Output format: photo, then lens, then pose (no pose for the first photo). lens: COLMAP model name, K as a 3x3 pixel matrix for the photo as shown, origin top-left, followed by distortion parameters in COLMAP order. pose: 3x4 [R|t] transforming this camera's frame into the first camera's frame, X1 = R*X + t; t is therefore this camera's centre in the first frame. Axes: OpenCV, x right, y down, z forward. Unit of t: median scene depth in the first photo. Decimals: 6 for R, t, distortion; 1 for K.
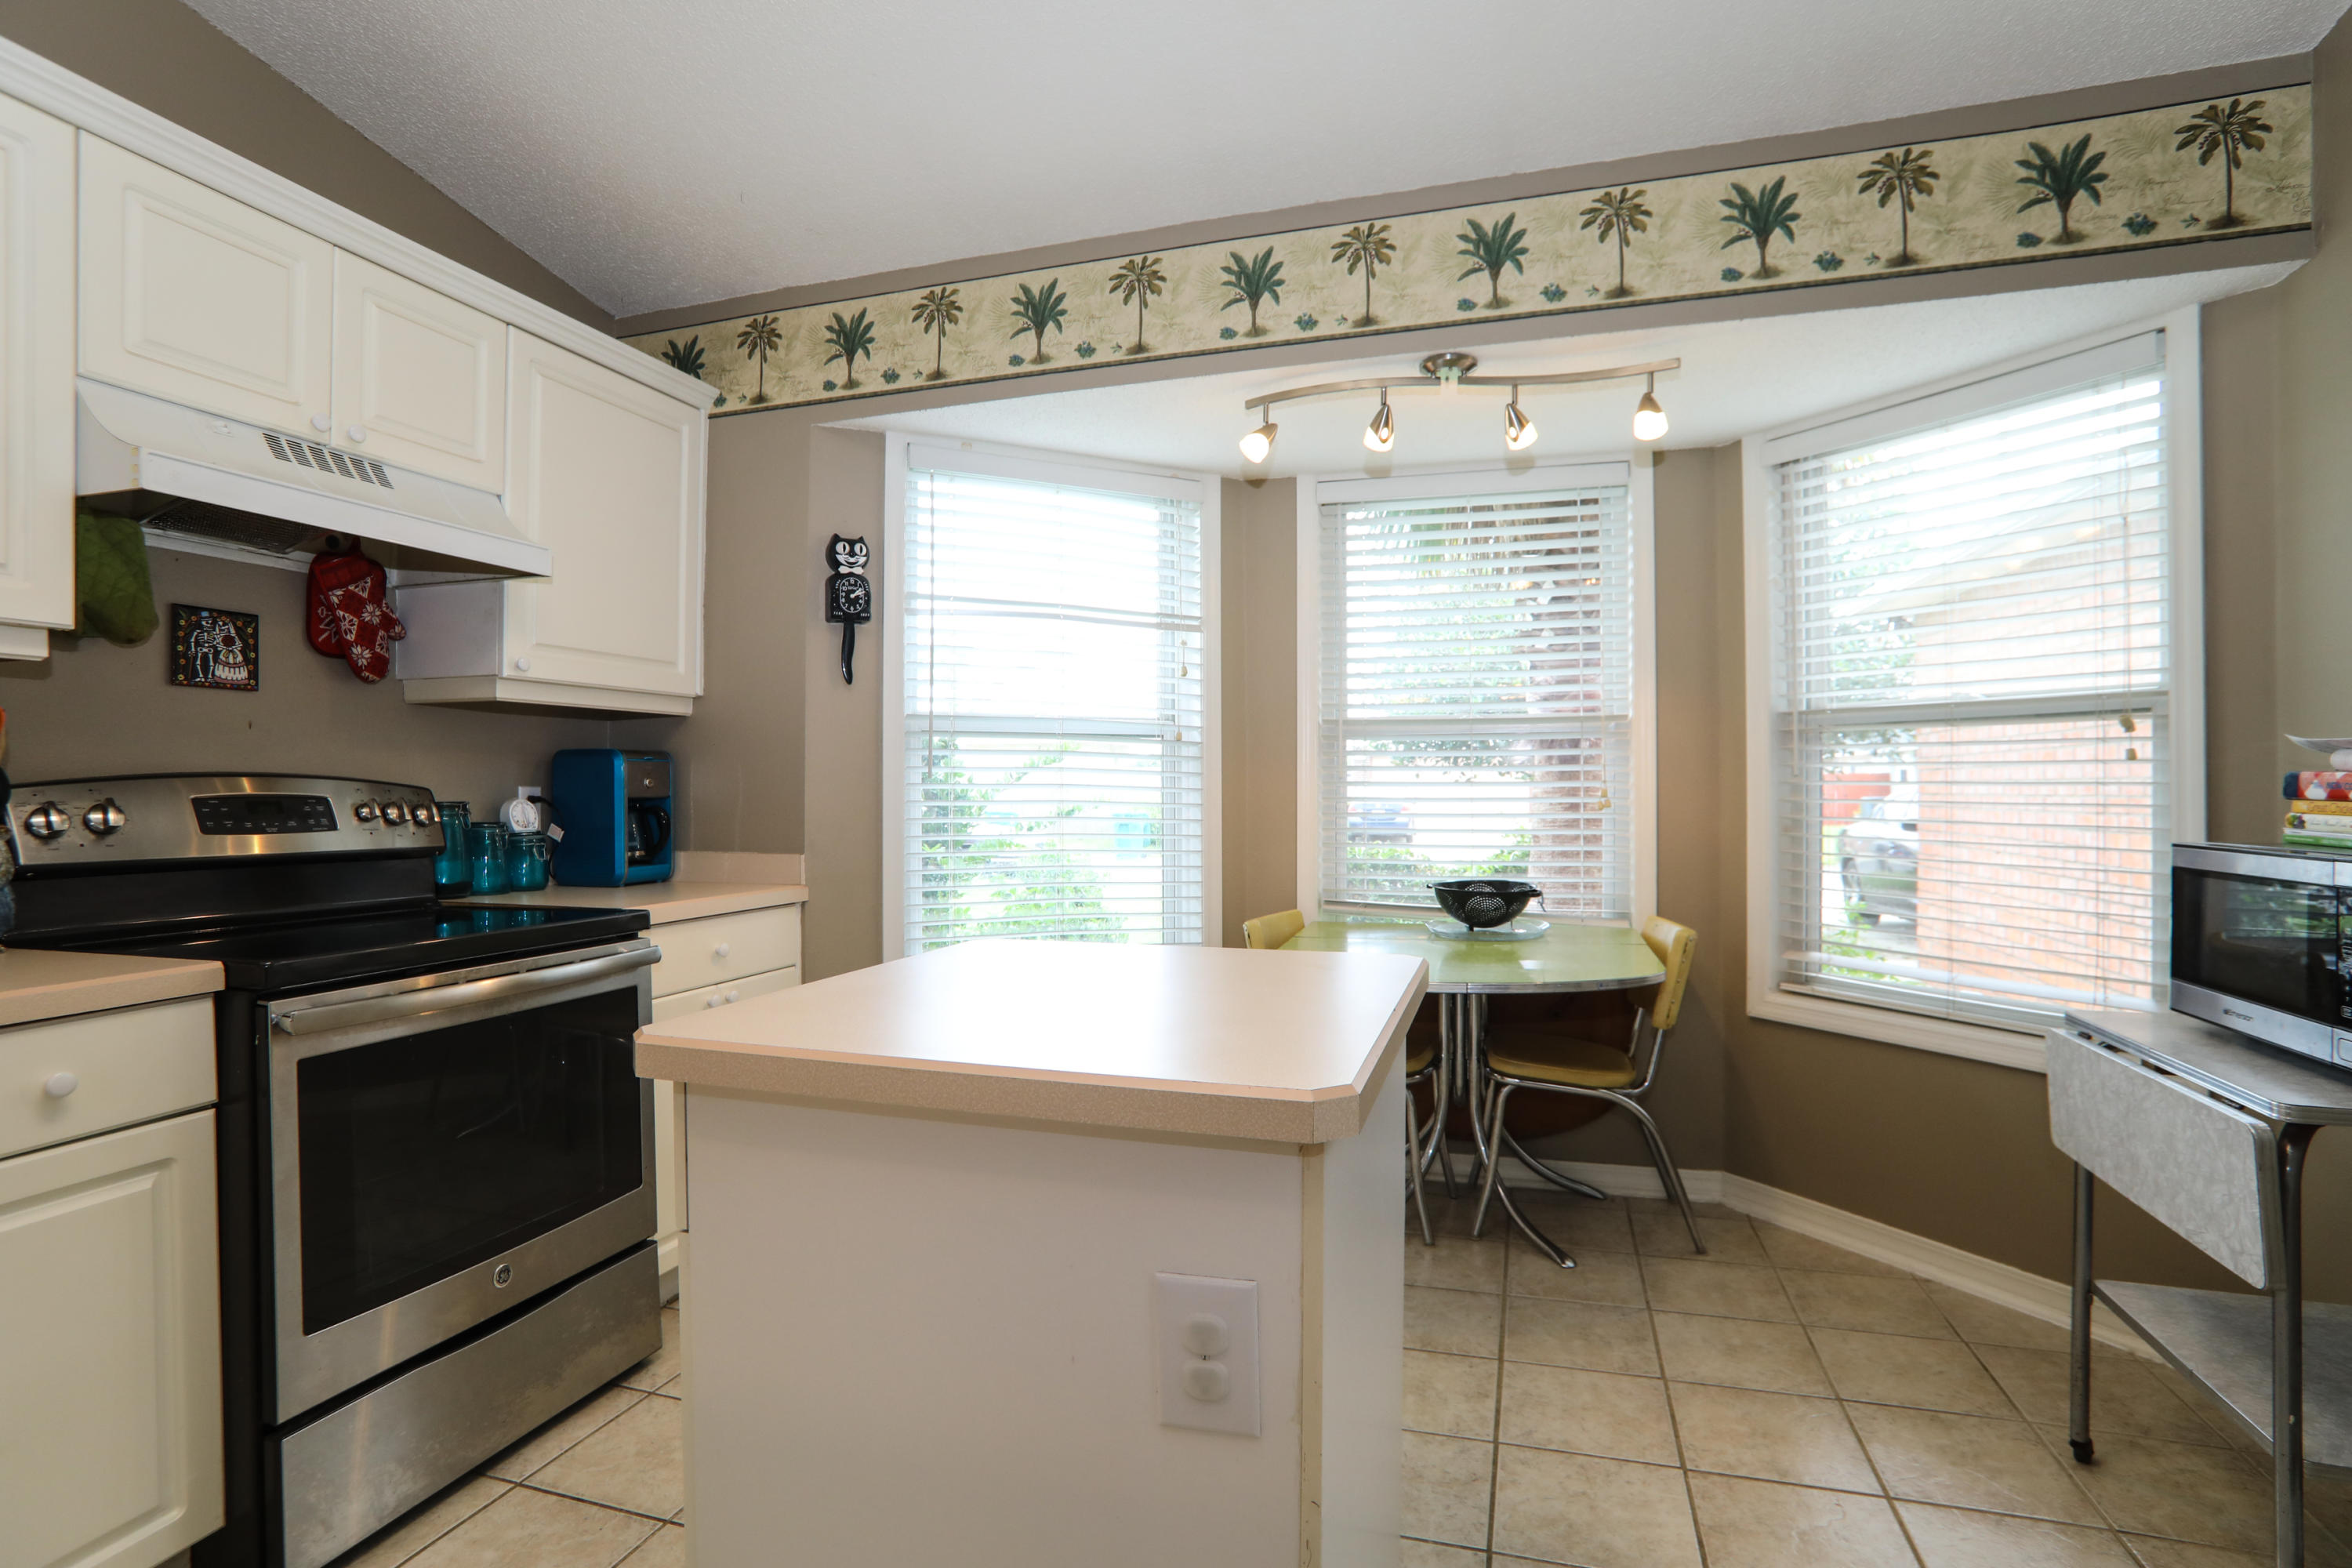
lens RADIAL K [[1151.5, 0, 1176.0], [0, 1151.5, 784.0], [0, 0, 1]] dist [-0.098002, 0.046659]
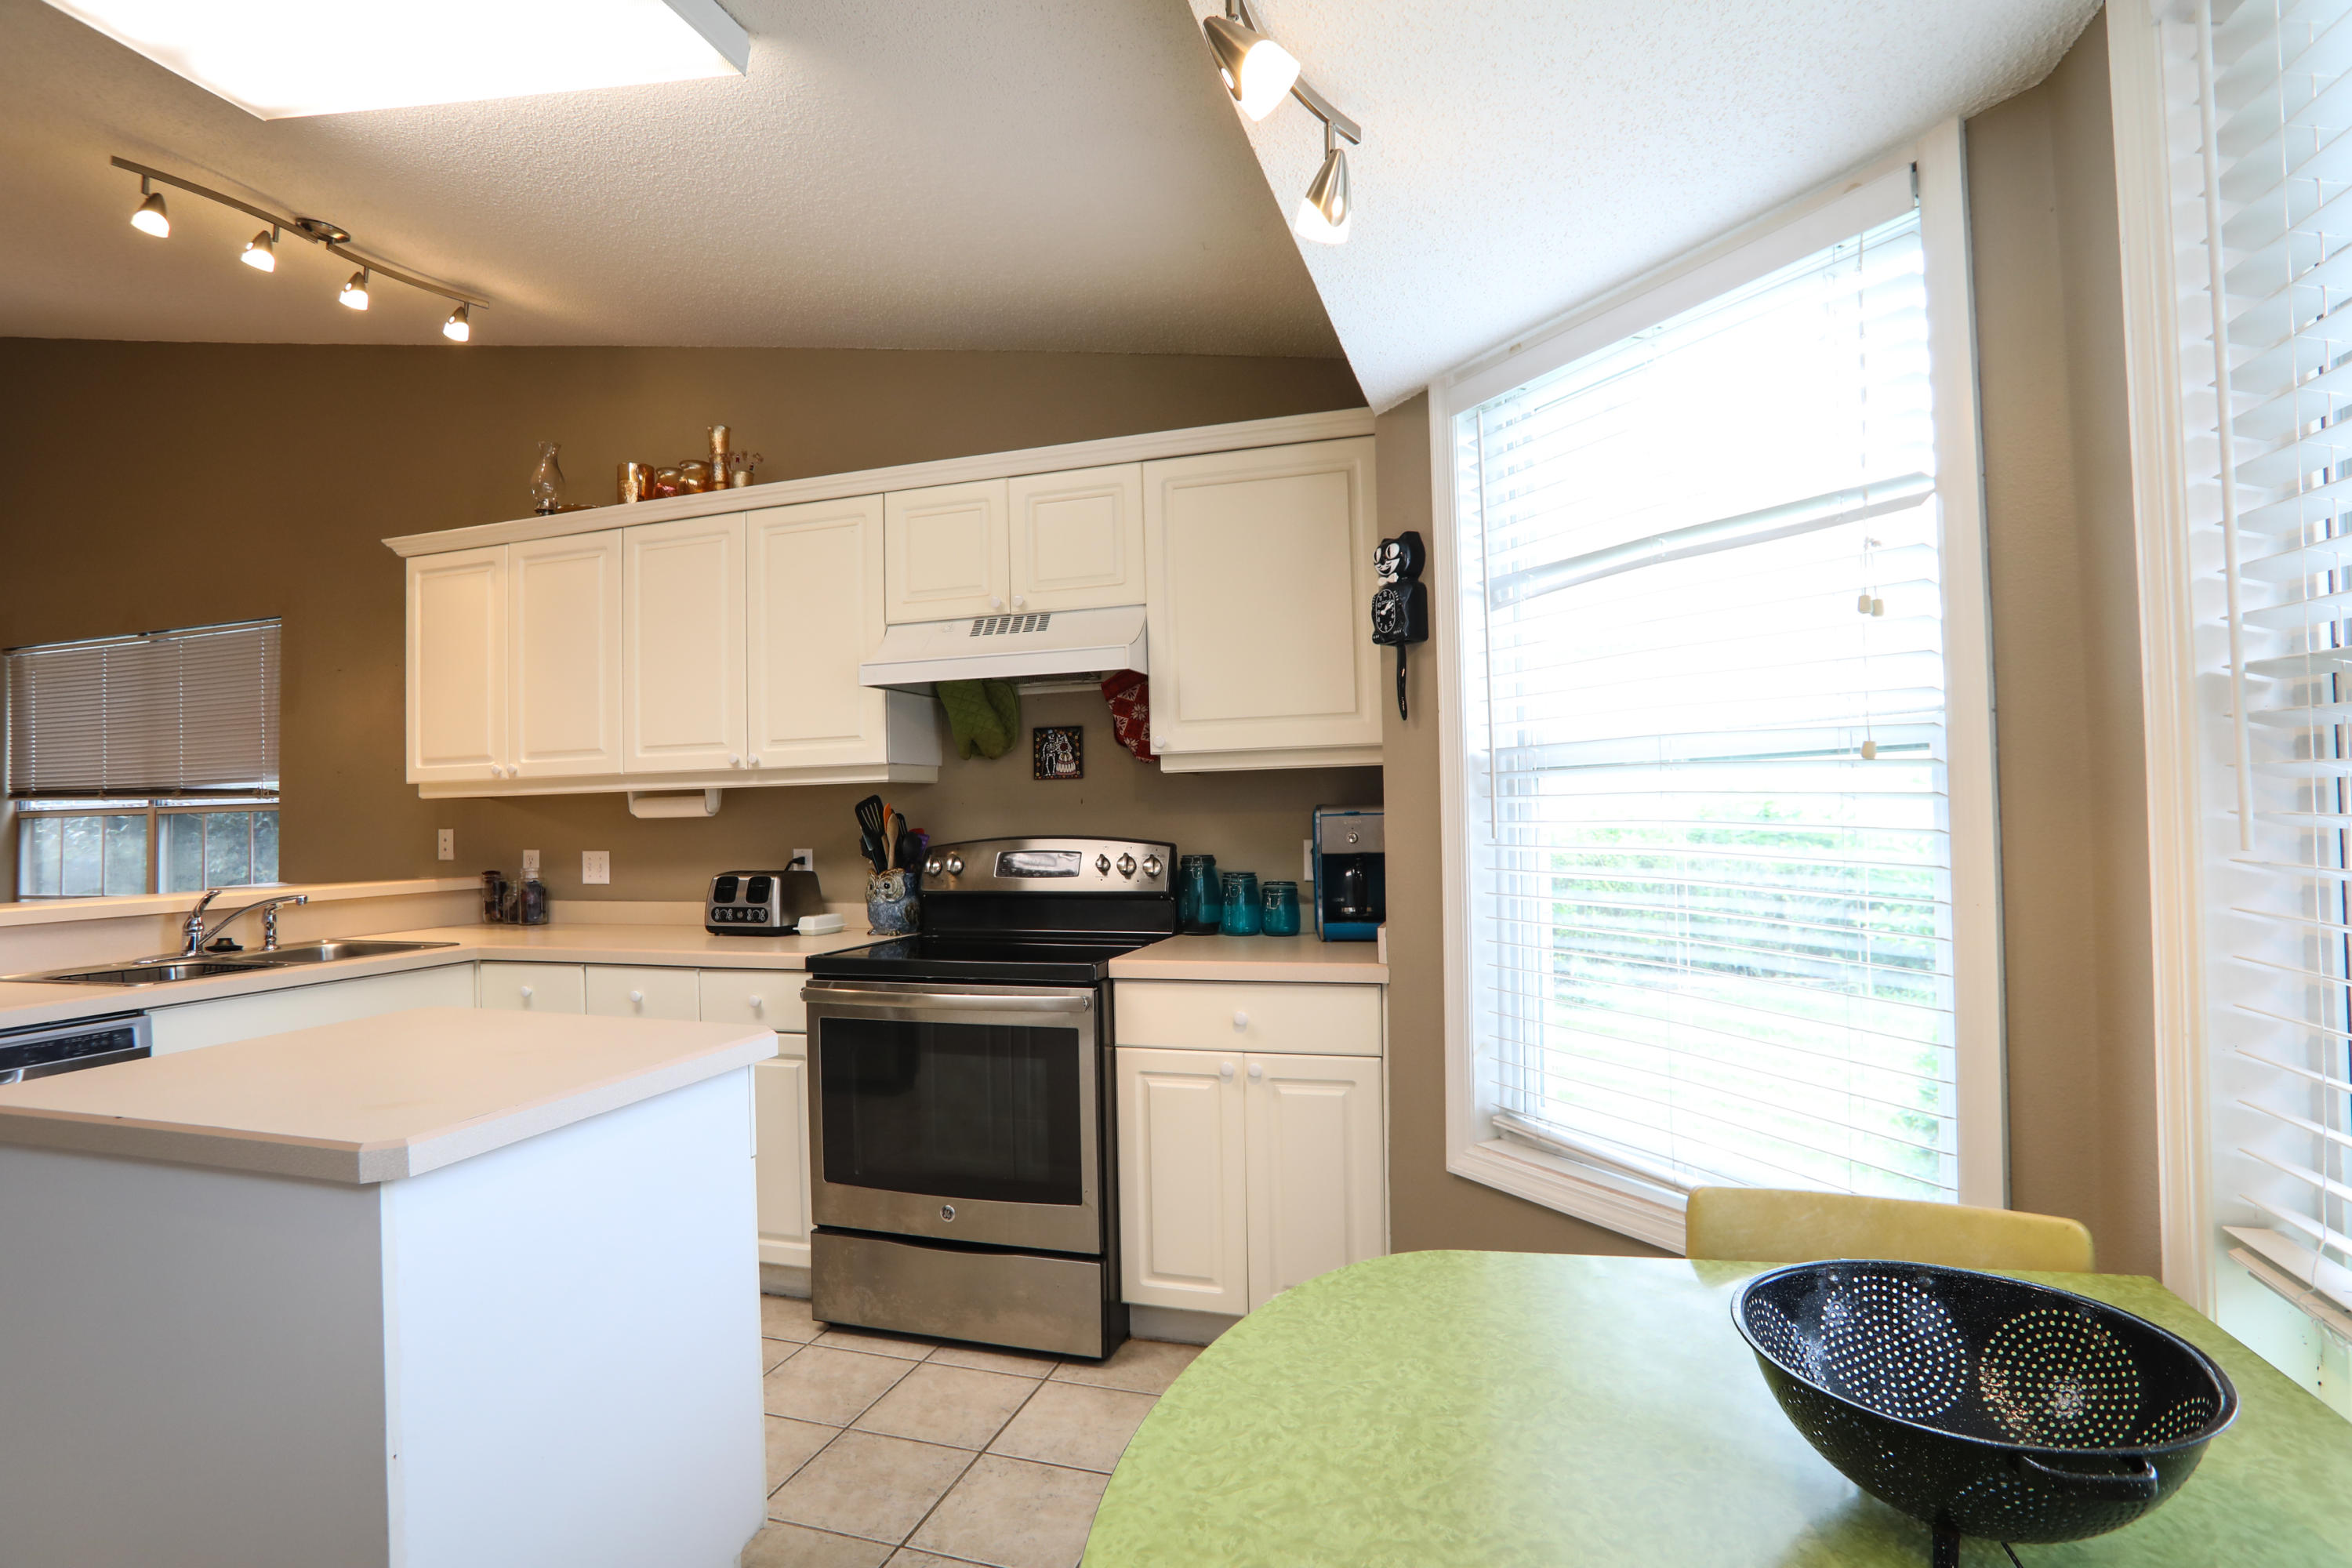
lens RADIAL K [[1151.5, 0, 1176.0], [0, 1151.5, 784.0], [0, 0, 1]] dist [-0.098002, 0.046659]
pose [[-0.013354, -0.020035, -0.999710, 0.550889], [0.027327, 0.999418, -0.020395, -0.033587], [0.999537, -0.027591, -0.012798, 0.911864]]
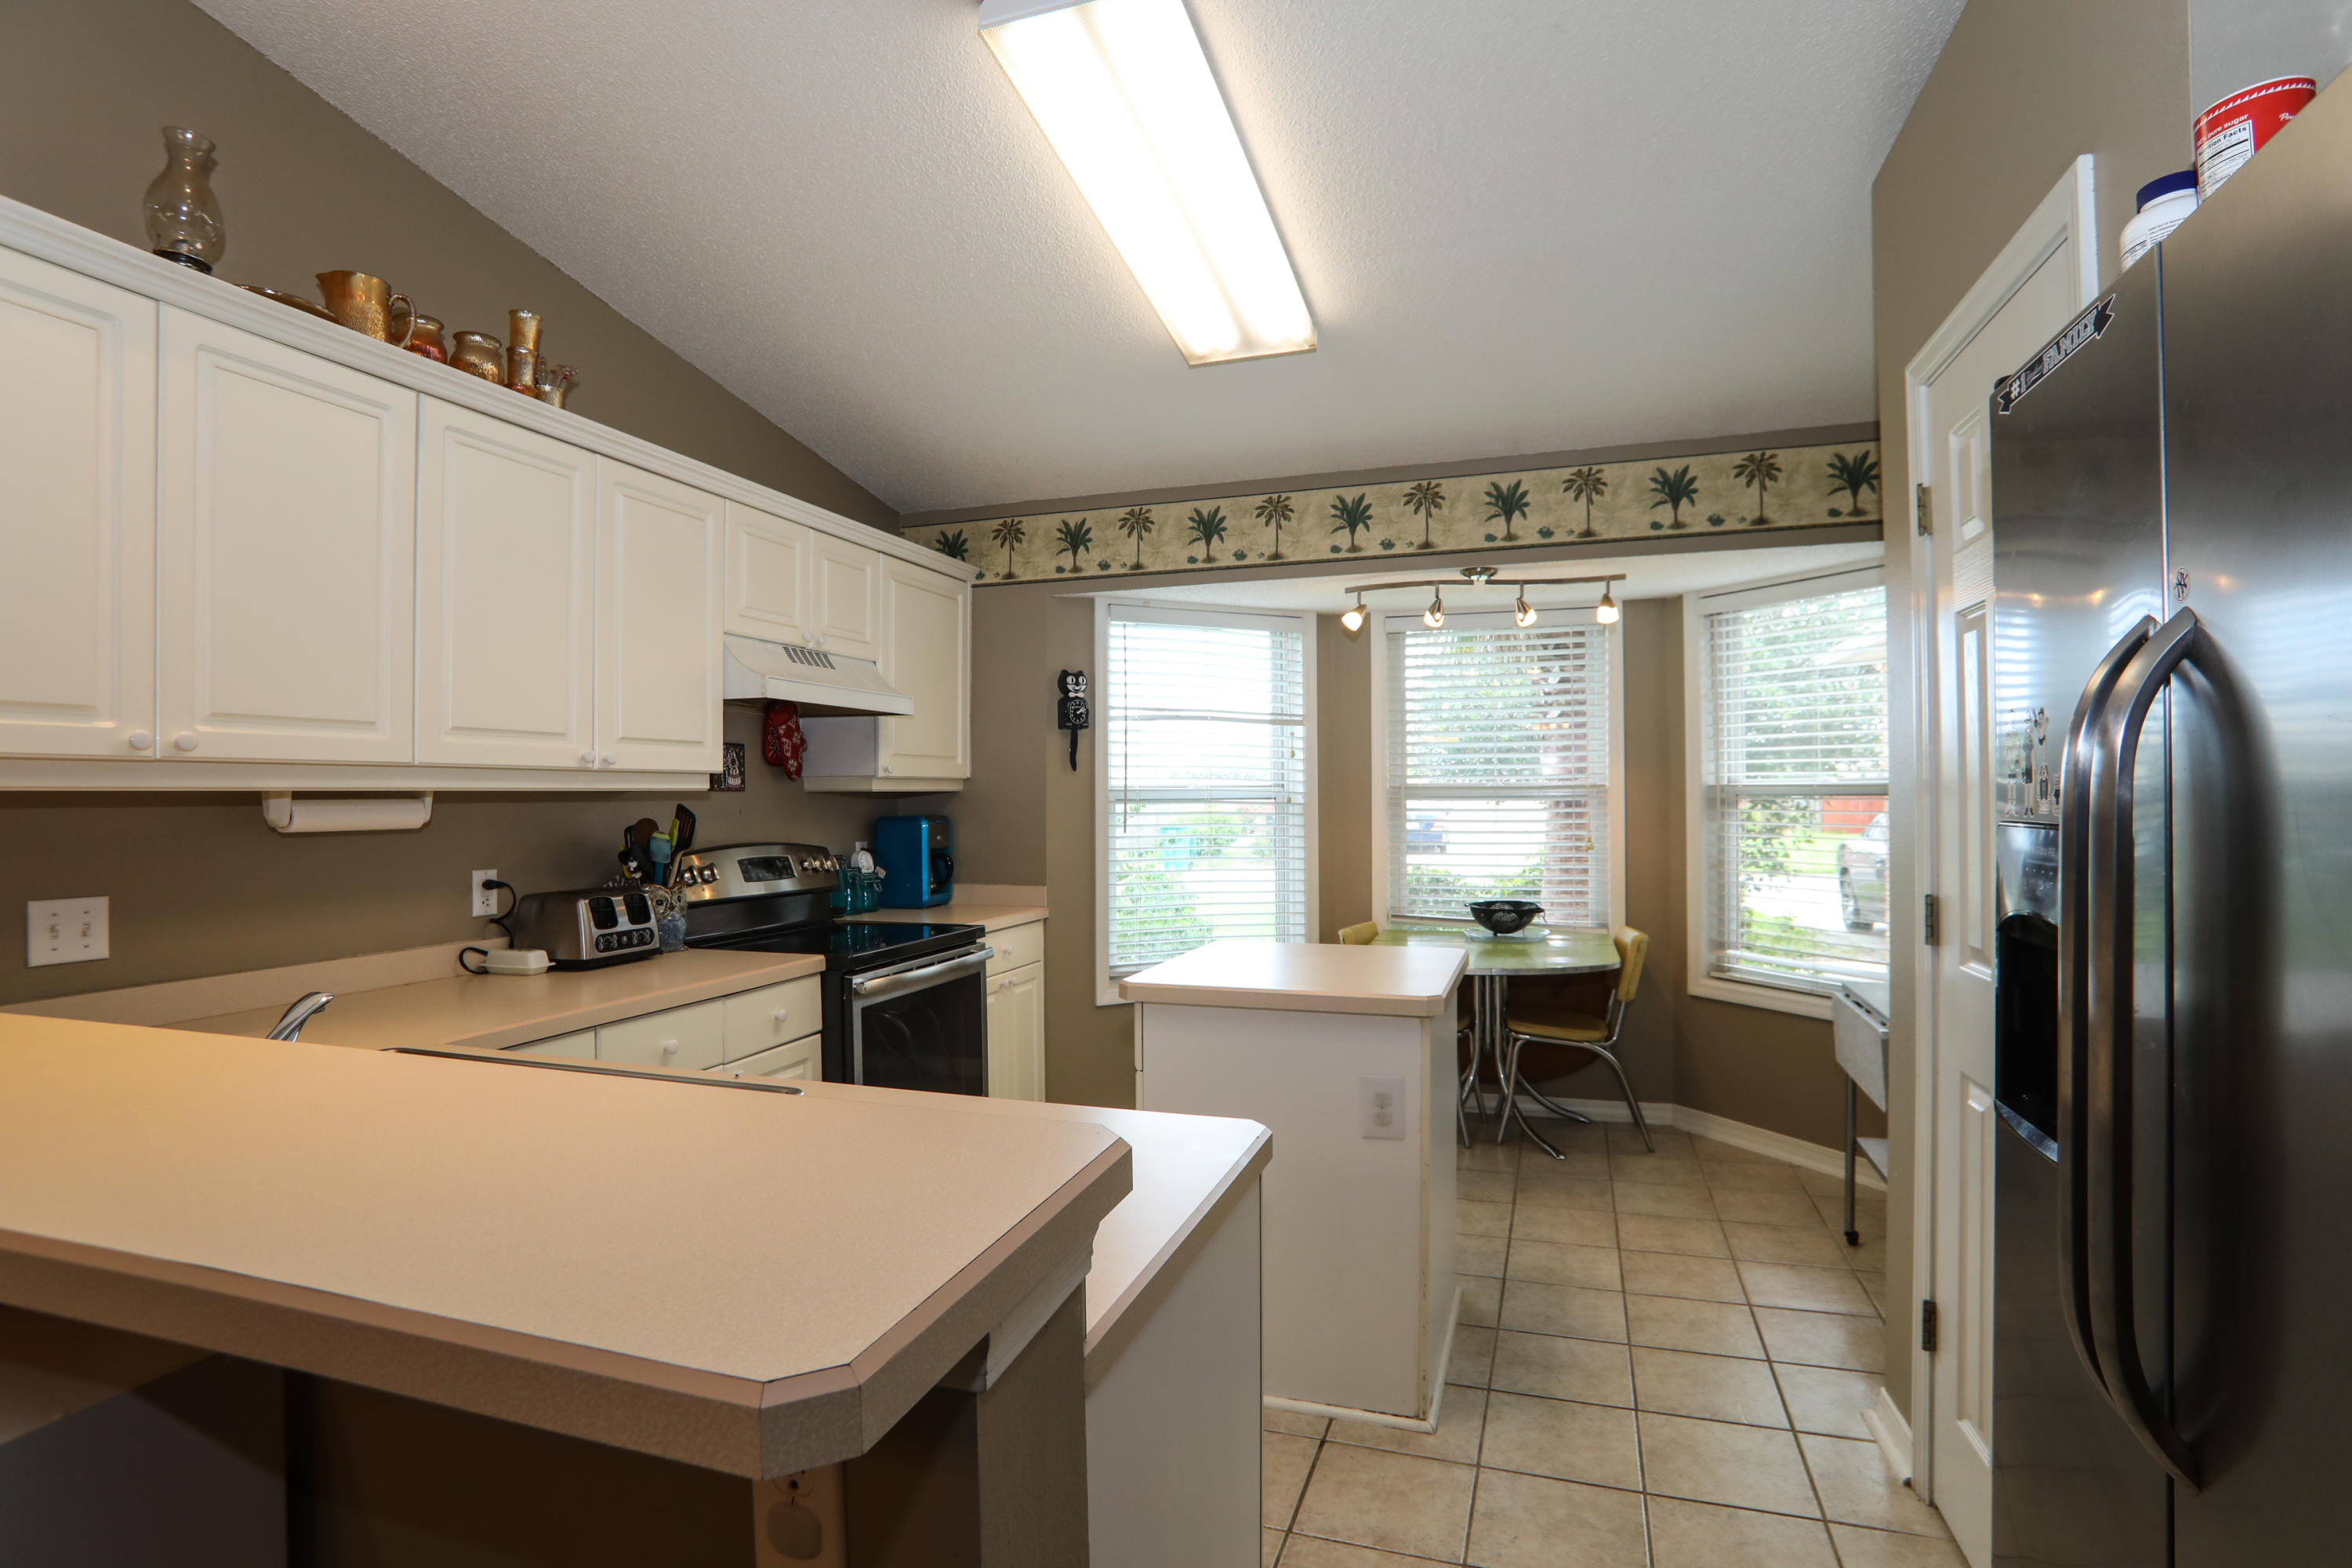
lens RADIAL K [[1151.5, 0, 1176.0], [0, 1151.5, 784.0], [0, 0, 1]] dist [-0.098002, 0.046659]
pose [[0.999632, -0.004520, -0.026741, -0.123210], [0.004355, 0.999971, -0.006210, -0.065404], [0.026769, 0.006092, 0.999623, -0.526466]]
